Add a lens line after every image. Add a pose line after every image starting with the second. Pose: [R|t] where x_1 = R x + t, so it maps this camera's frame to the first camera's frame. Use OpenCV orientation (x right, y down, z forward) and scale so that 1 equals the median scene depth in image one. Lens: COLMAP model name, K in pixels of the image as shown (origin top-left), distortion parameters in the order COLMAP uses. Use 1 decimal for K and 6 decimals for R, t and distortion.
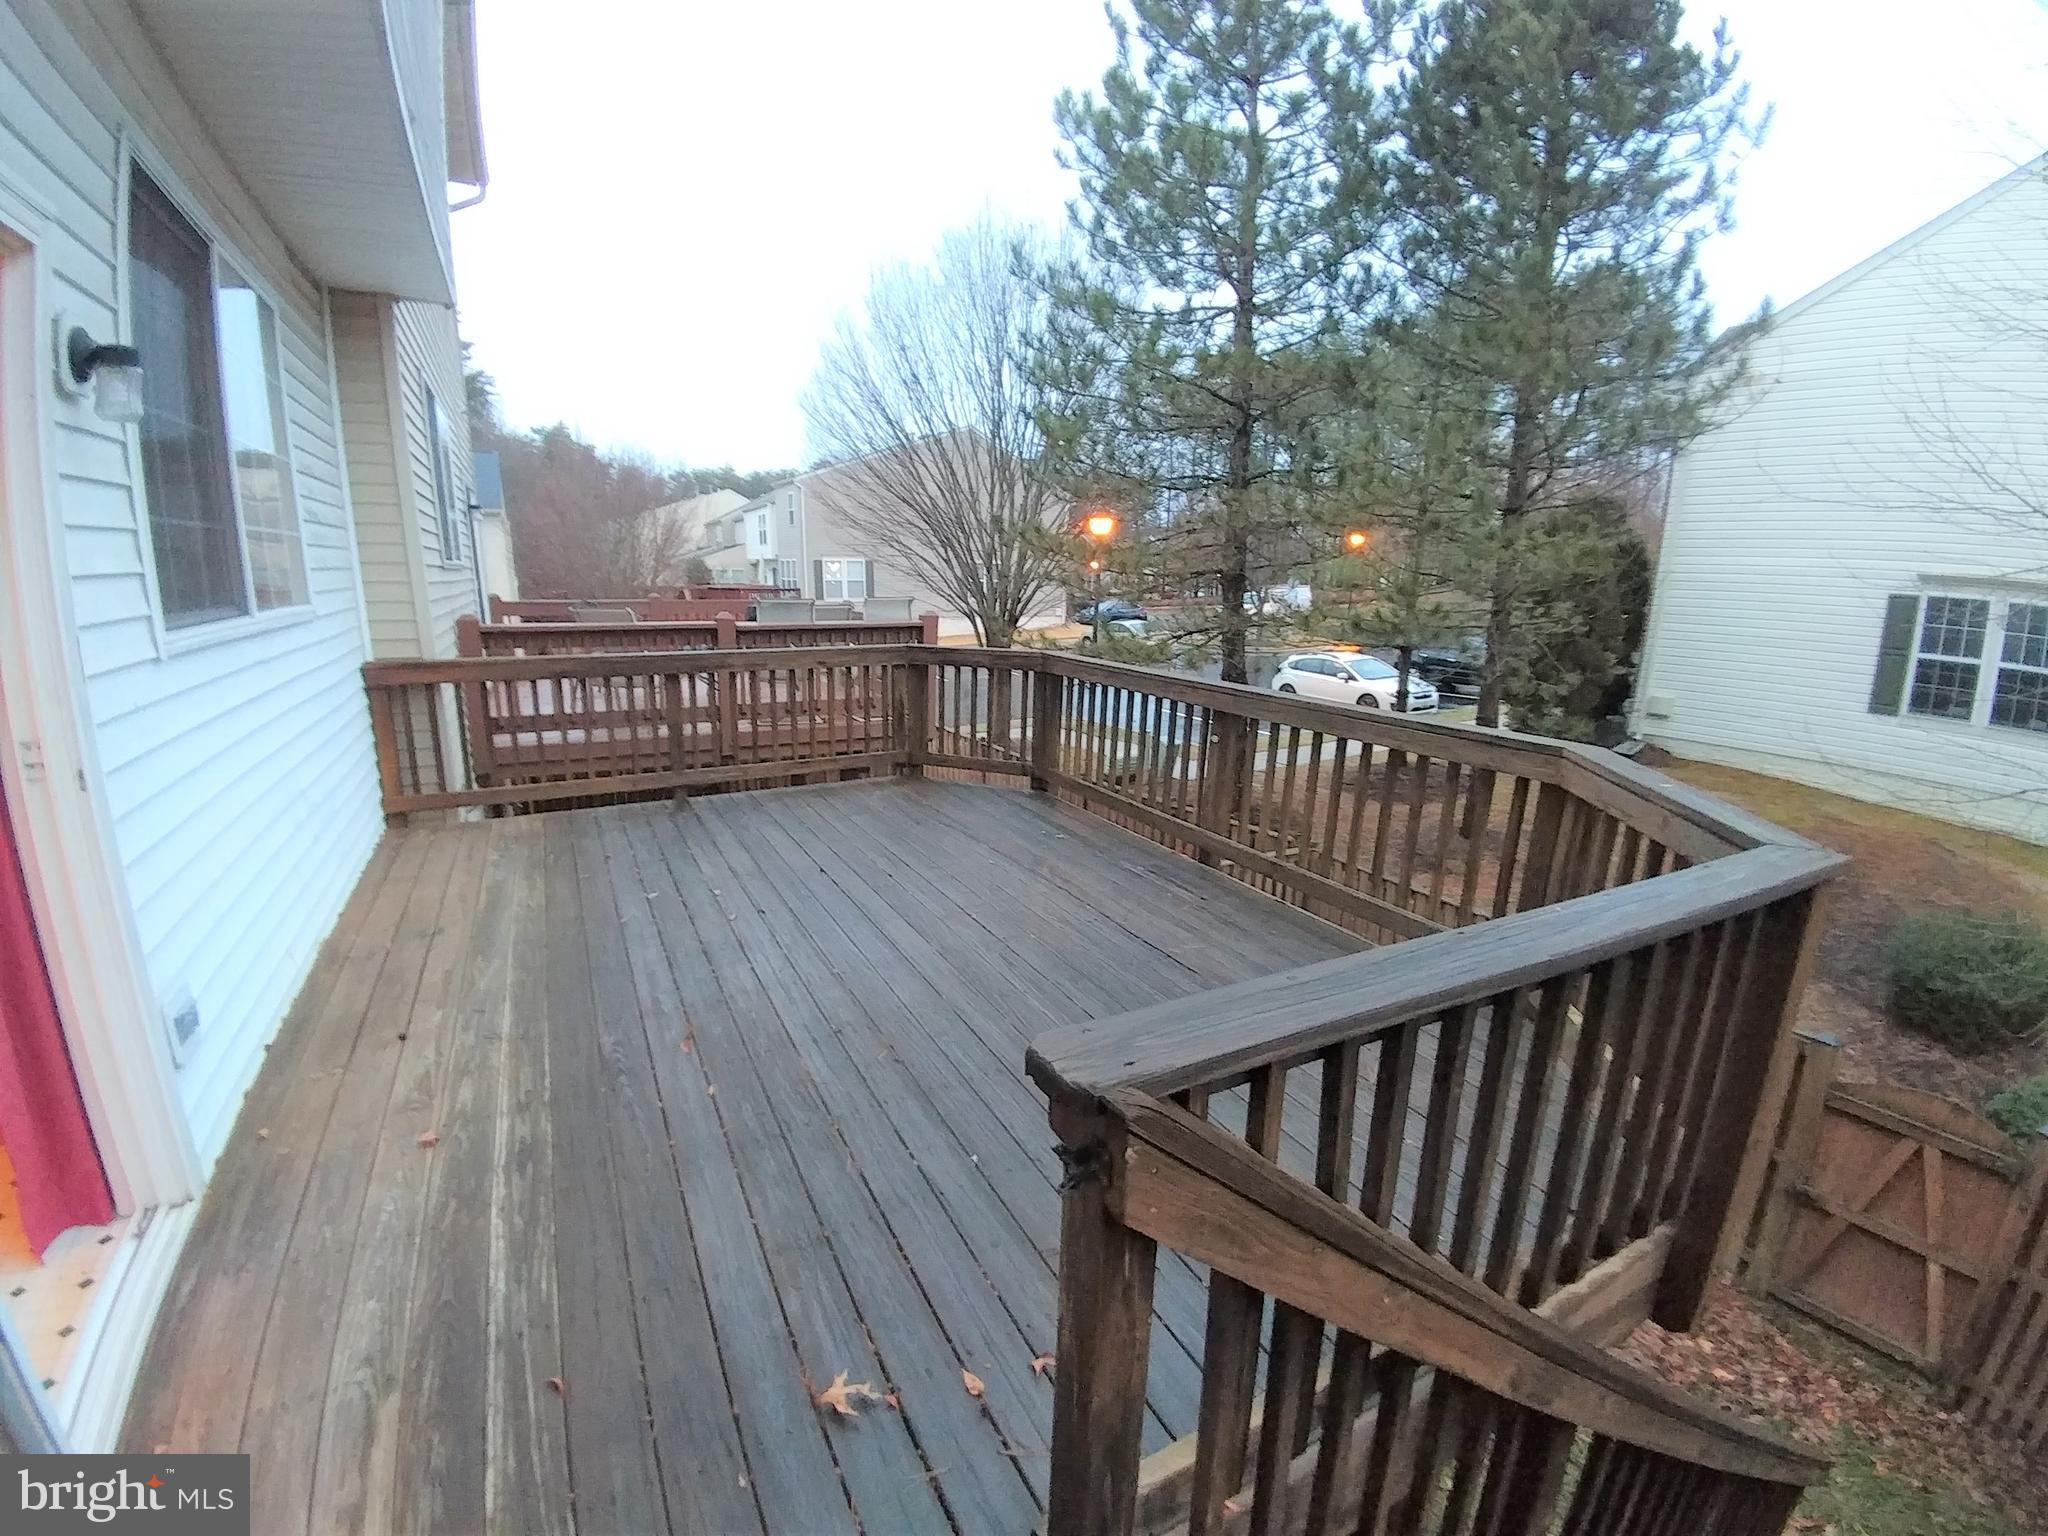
lens RADIAL K [[843.3, 0, 1017.2], [0, 843.3, 760.3], [0, 0, 1]] dist [0.001267, -0.032038]
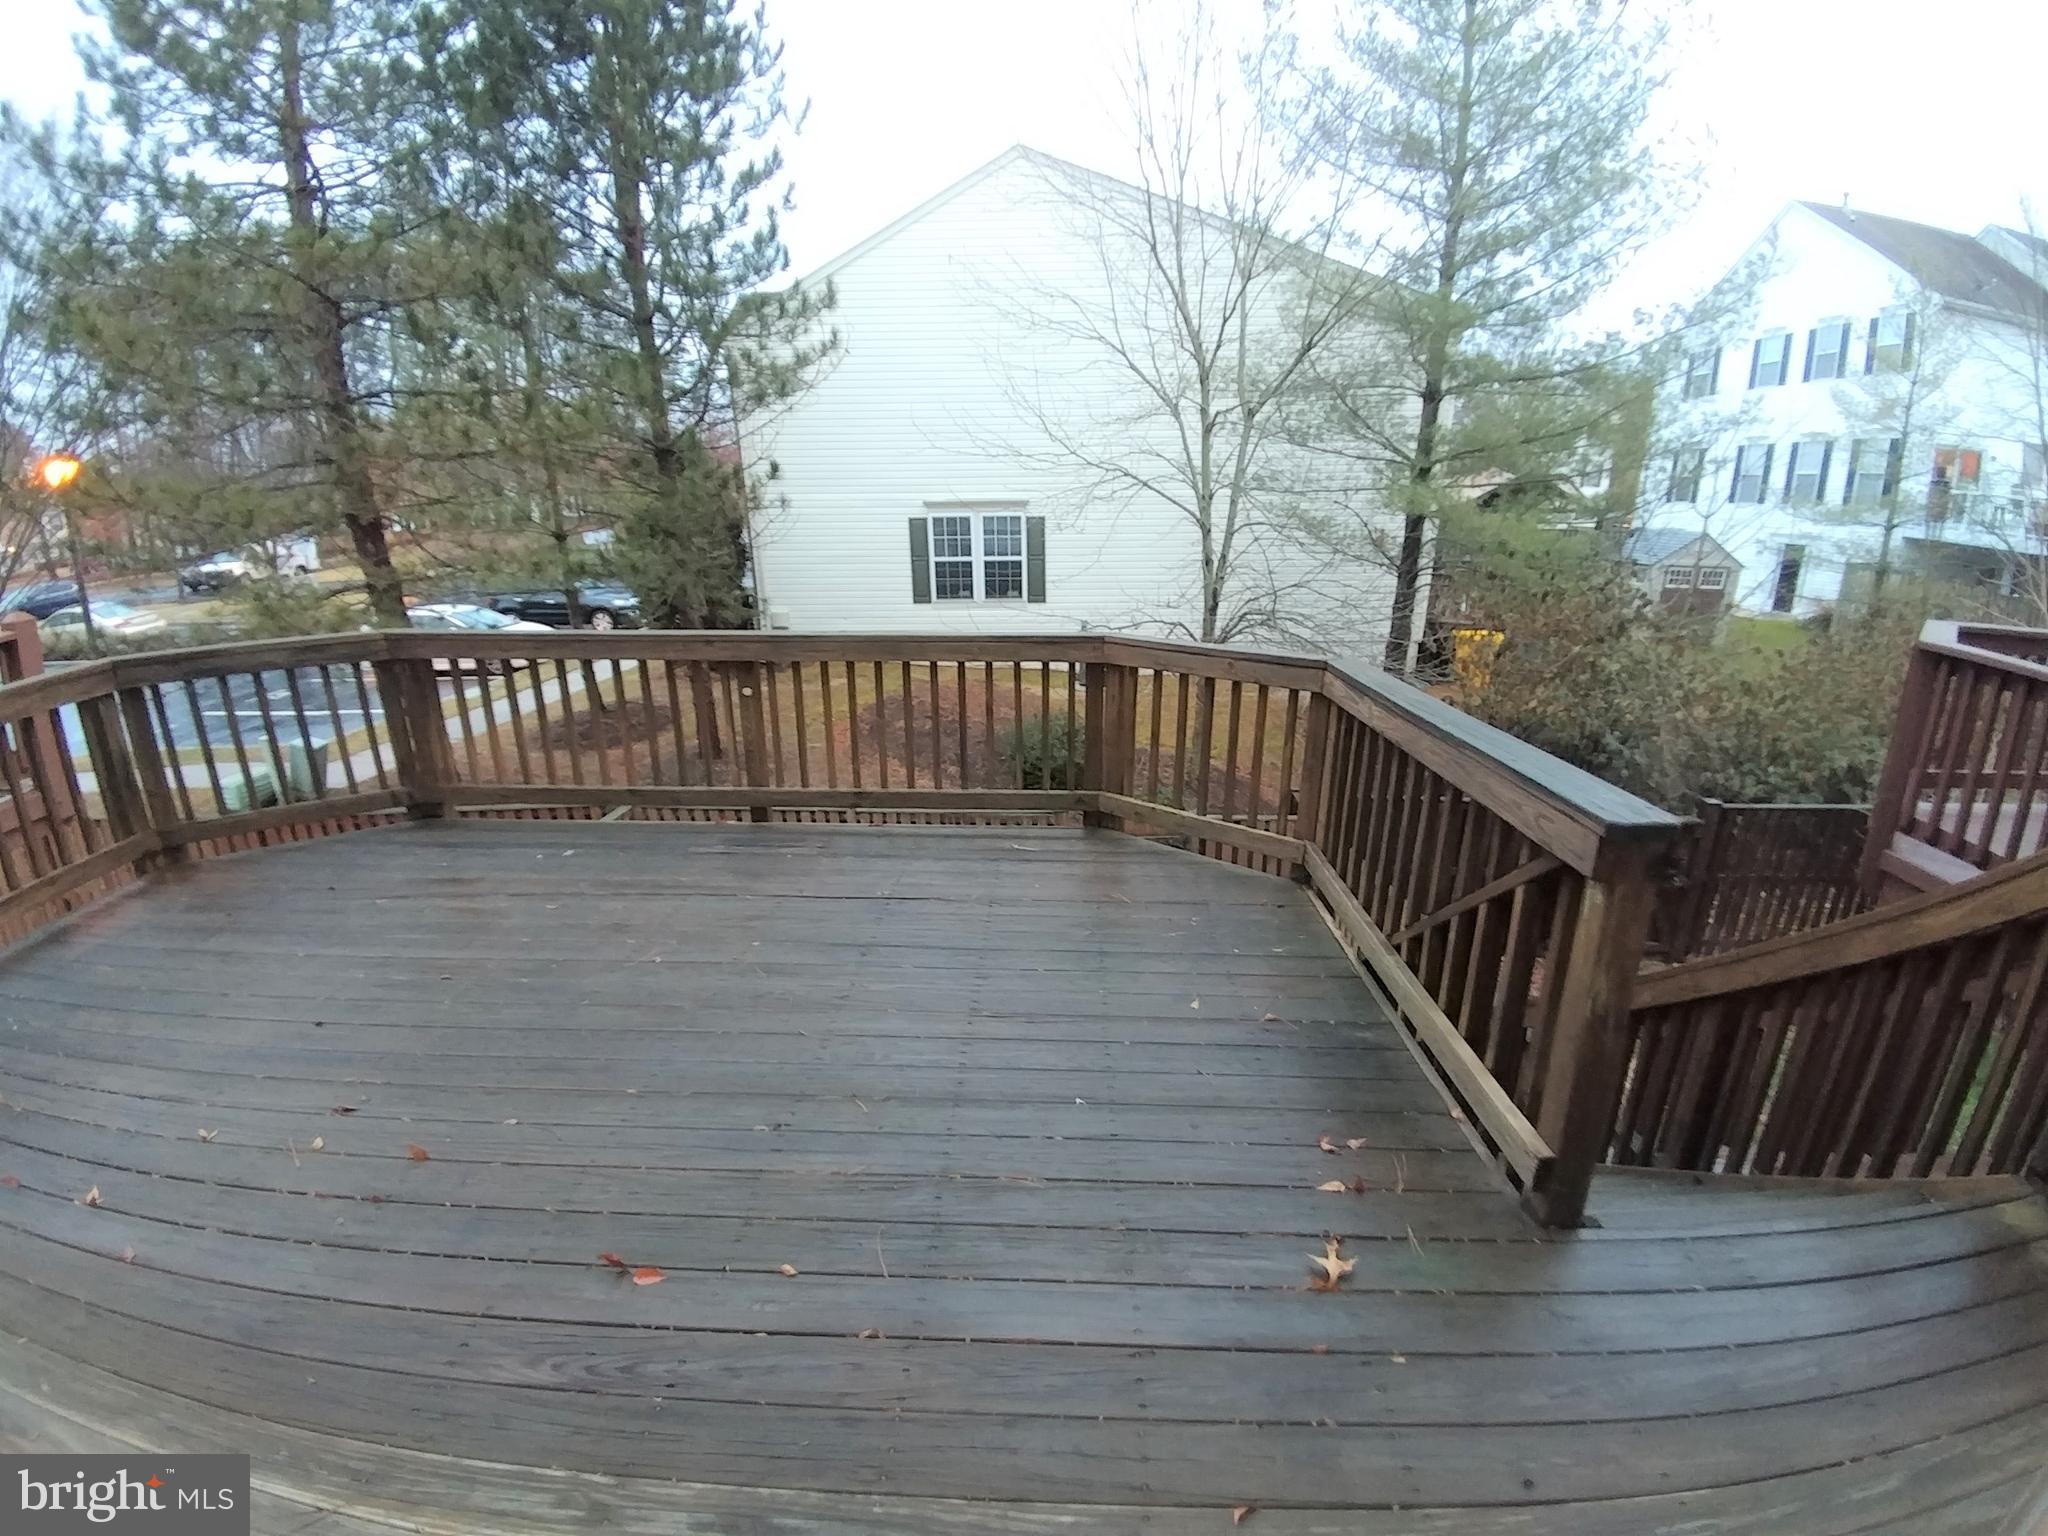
lens RADIAL K [[843.3, 0, 1017.2], [0, 843.3, 760.3], [0, 0, 1]] dist [0.001267, -0.032038]
pose [[0.513002, -0.252356, 0.820454, -0.139122], [0.195584, 0.965031, 0.174533, -0.019458], [-0.835808, 0.070932, 0.544420, 0.082684]]
